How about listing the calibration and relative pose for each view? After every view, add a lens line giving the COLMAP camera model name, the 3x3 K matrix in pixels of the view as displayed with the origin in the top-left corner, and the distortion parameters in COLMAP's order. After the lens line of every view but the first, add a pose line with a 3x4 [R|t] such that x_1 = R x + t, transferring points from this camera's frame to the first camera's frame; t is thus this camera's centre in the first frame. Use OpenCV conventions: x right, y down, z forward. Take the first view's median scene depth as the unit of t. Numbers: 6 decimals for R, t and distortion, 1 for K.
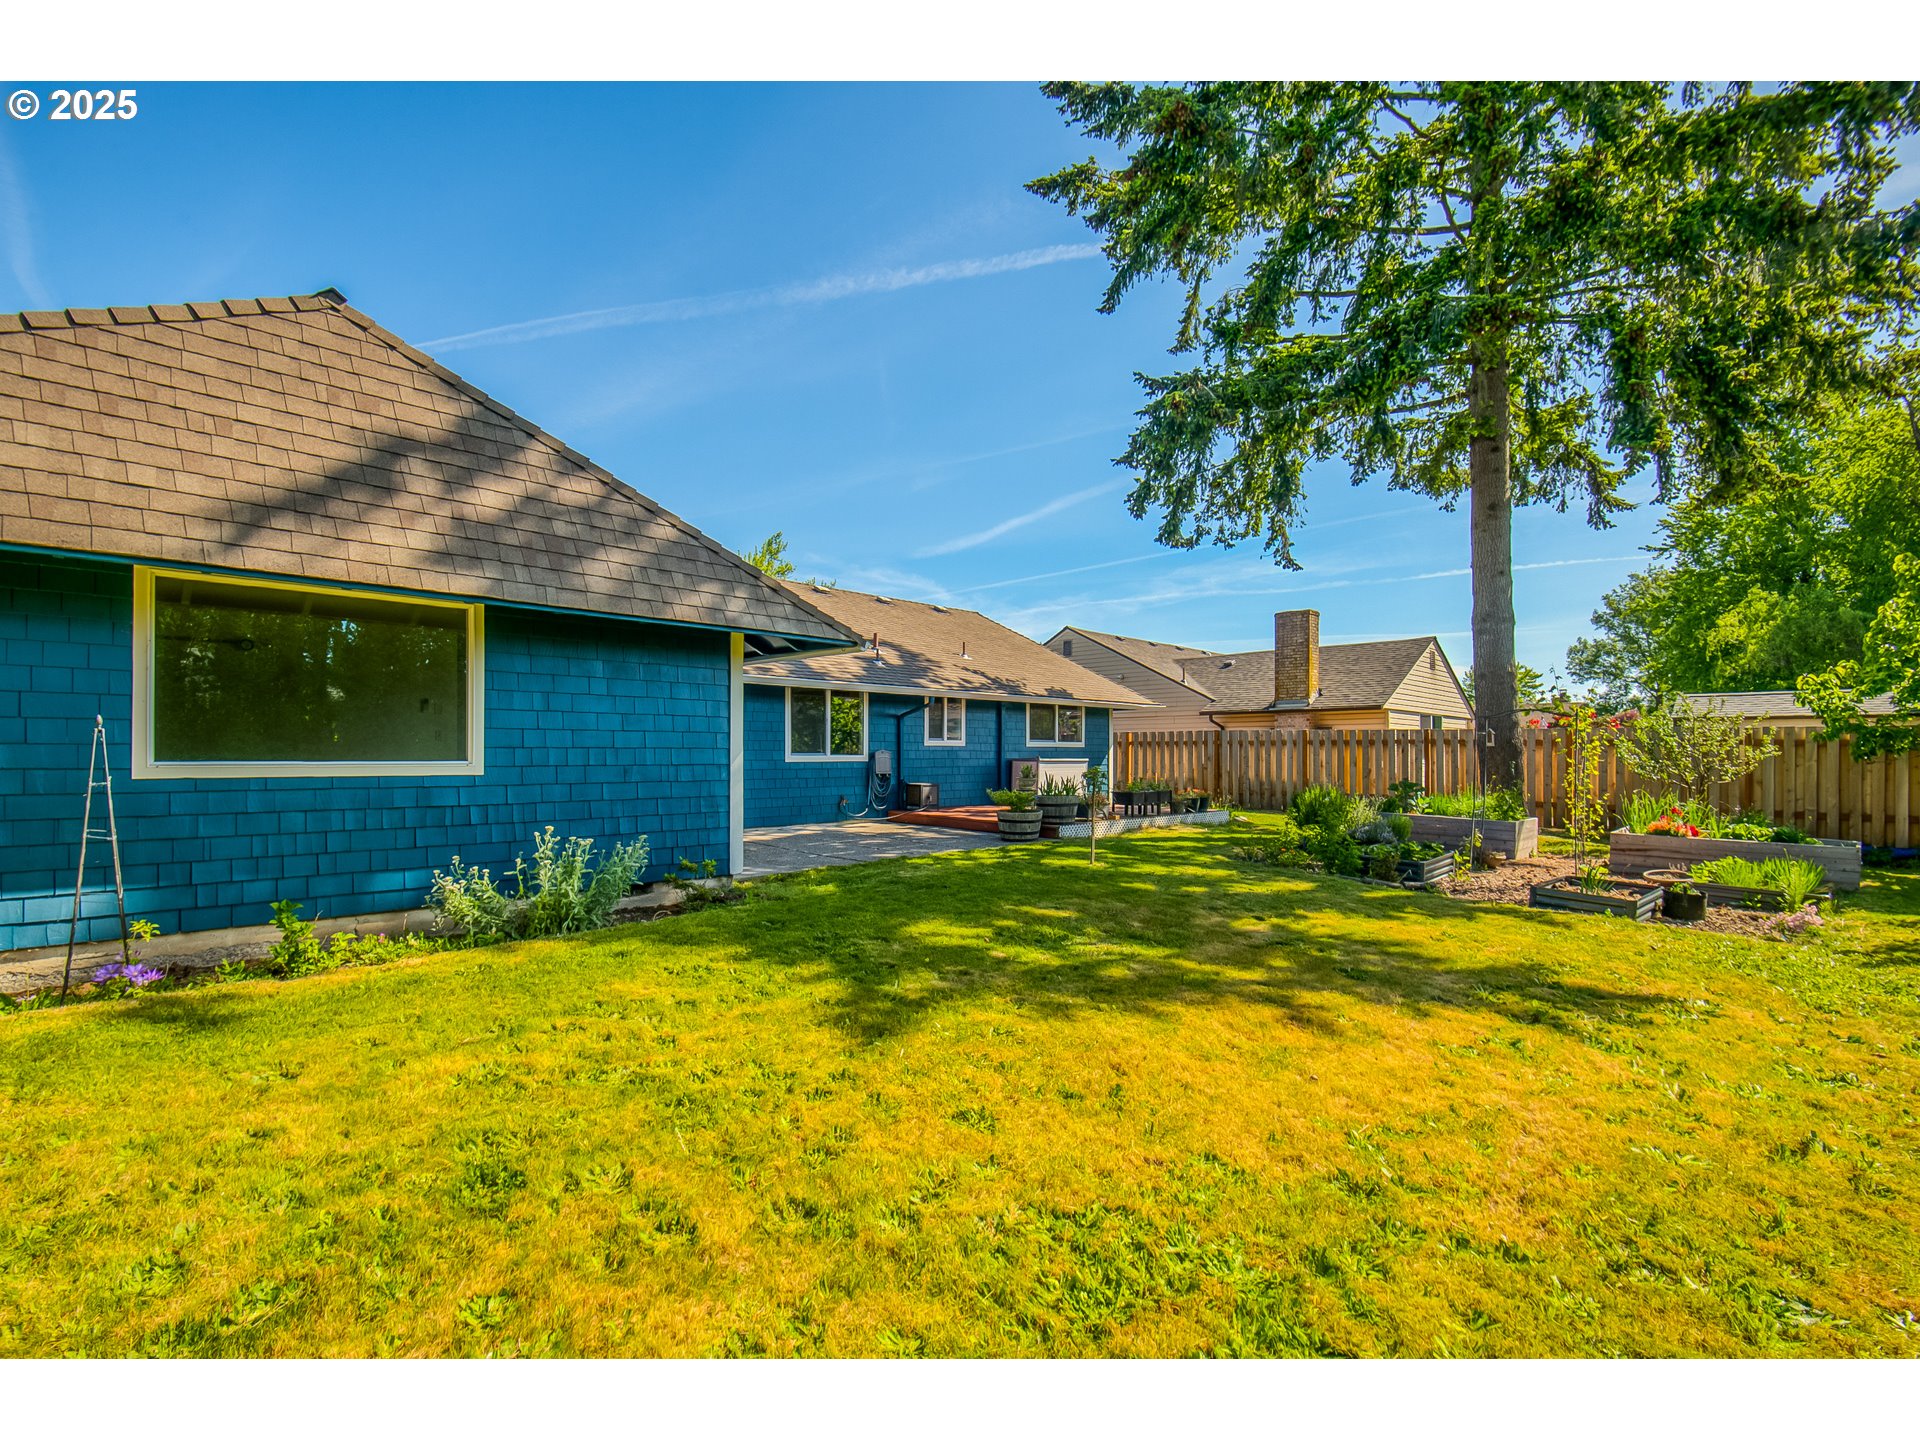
lens RADIAL K [[854.0, 0, 961.2], [0, 854.0, 745.0], [0, 0, 1]] dist [0.037493, -0.000051]
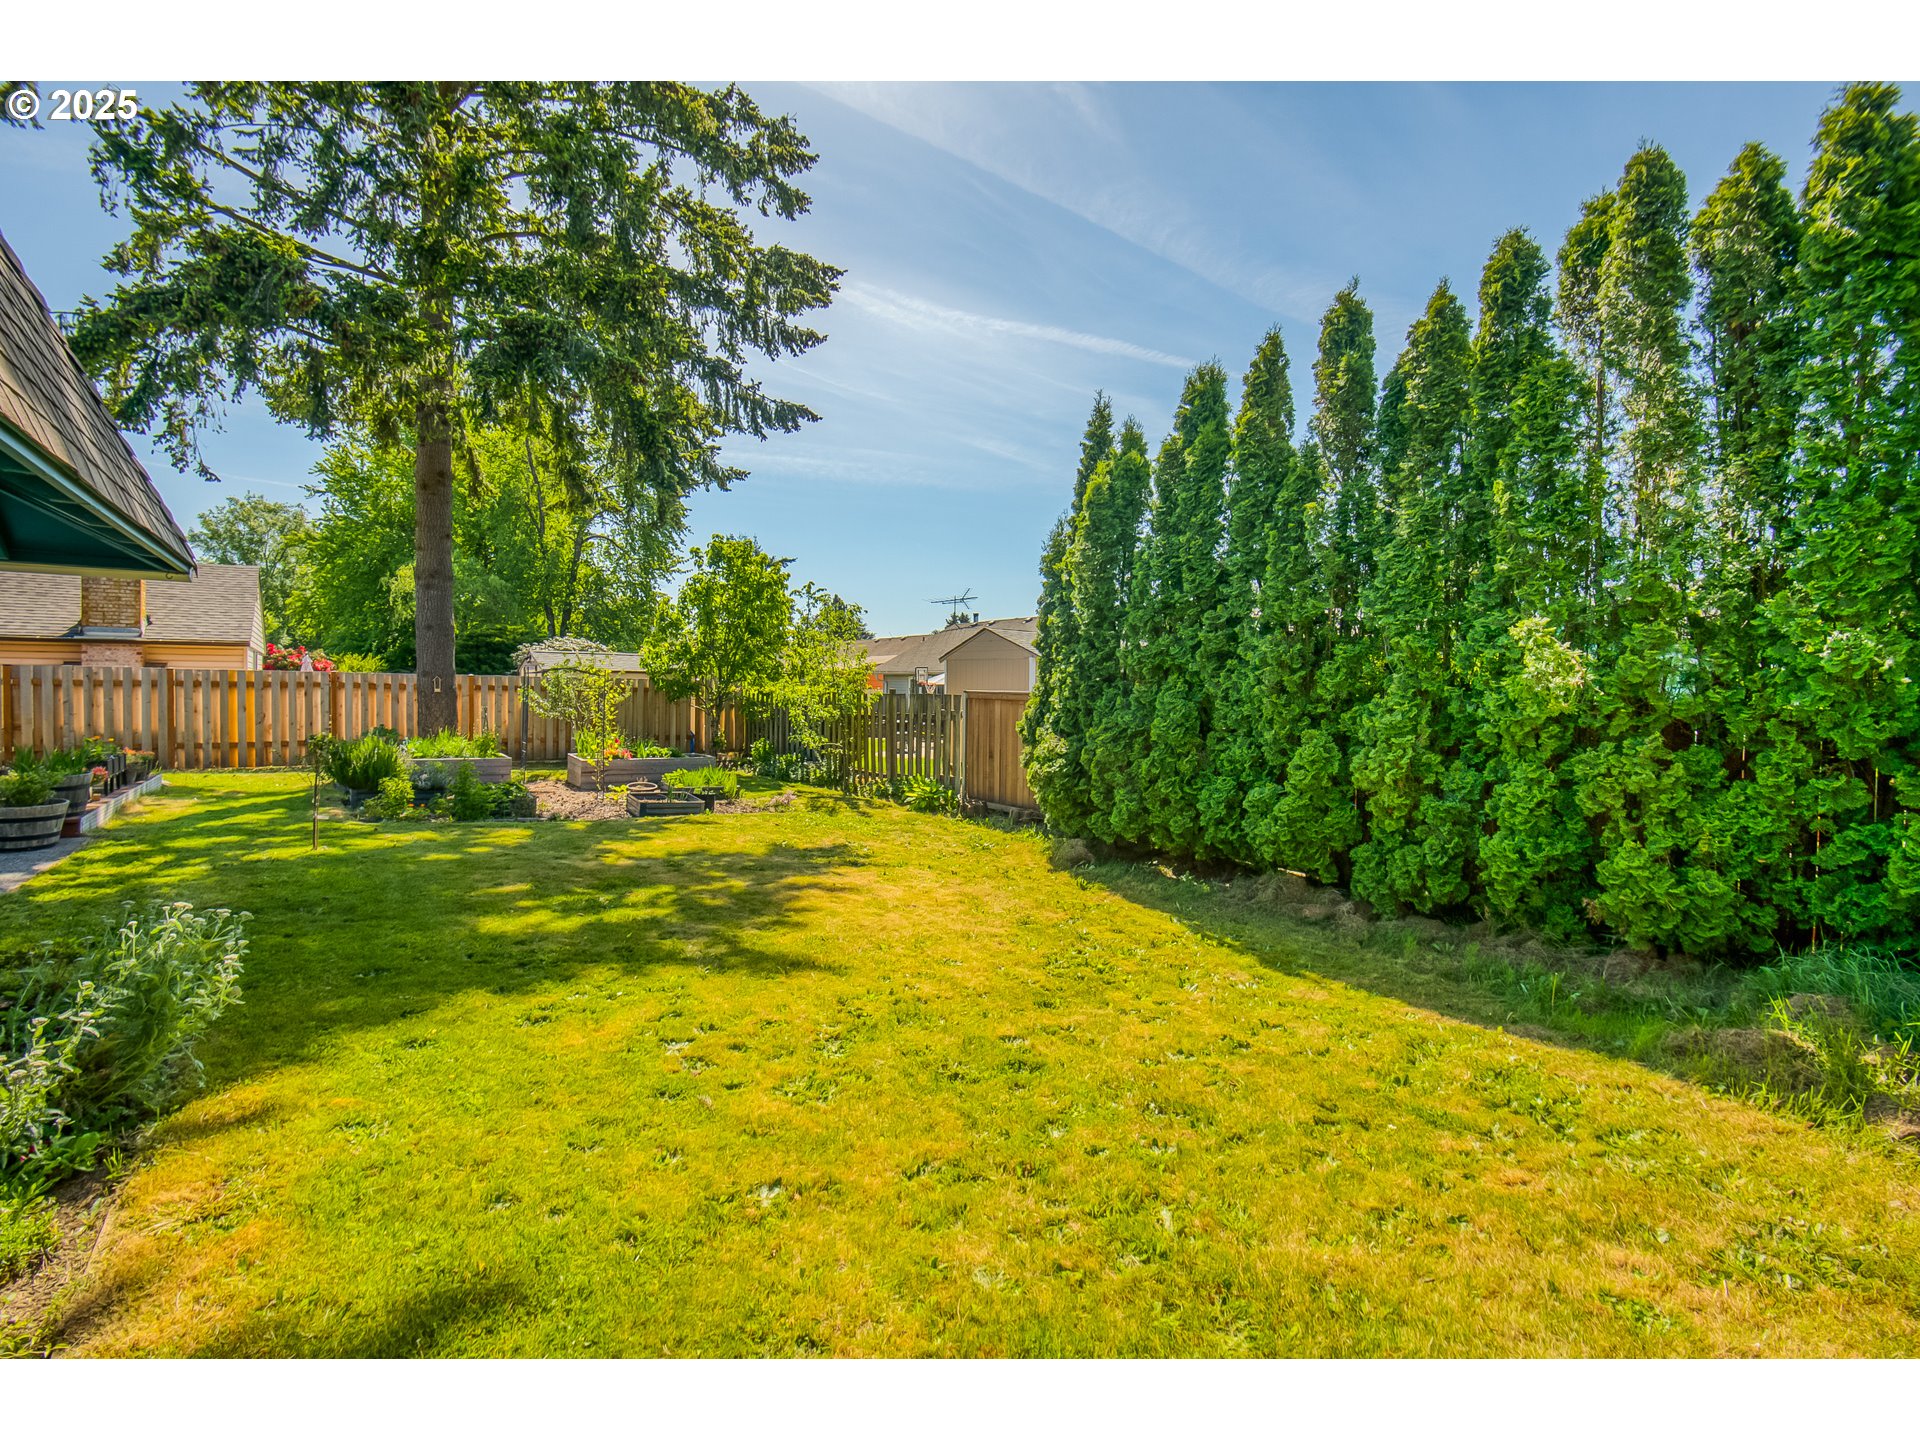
lens RADIAL K [[863.3, 0, 966.5], [0, 863.3, 711.8], [0, 0, 1]] dist [-0.021937, -0.000228]
pose [[0.180447, -0.032589, 0.983045, -0.960879], [-0.014879, 0.999246, 0.035857, -0.059561], [-0.983472, -0.021097, 0.179826, 0.417641]]
